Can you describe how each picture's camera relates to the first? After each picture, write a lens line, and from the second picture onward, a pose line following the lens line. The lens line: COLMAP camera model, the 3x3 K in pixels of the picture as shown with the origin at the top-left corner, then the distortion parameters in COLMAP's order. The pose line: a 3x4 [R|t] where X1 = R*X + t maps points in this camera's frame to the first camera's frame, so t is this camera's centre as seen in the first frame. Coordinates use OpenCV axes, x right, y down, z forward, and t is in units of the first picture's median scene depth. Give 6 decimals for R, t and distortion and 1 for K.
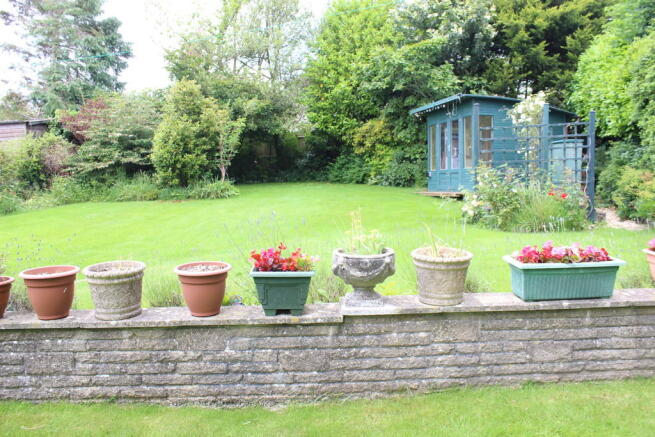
lens RADIAL K [[548.5, 0, 327.5], [0, 548.5, 218.5], [0, 0, 1]] dist [-0.191974, 0.225403]
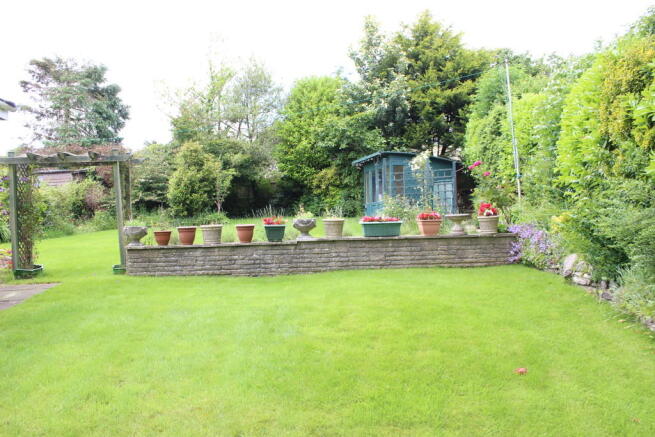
lens RADIAL K [[548.5, 0, 327.5], [0, 548.5, 218.5], [0, 0, 1]] dist [-0.191974, 0.225403]
pose [[0.998208, -0.011773, 0.058674, 0.004970], [0.016799, 0.996160, -0.085930, 0.069254], [-0.057437, 0.086762, 0.994572, -0.401692]]
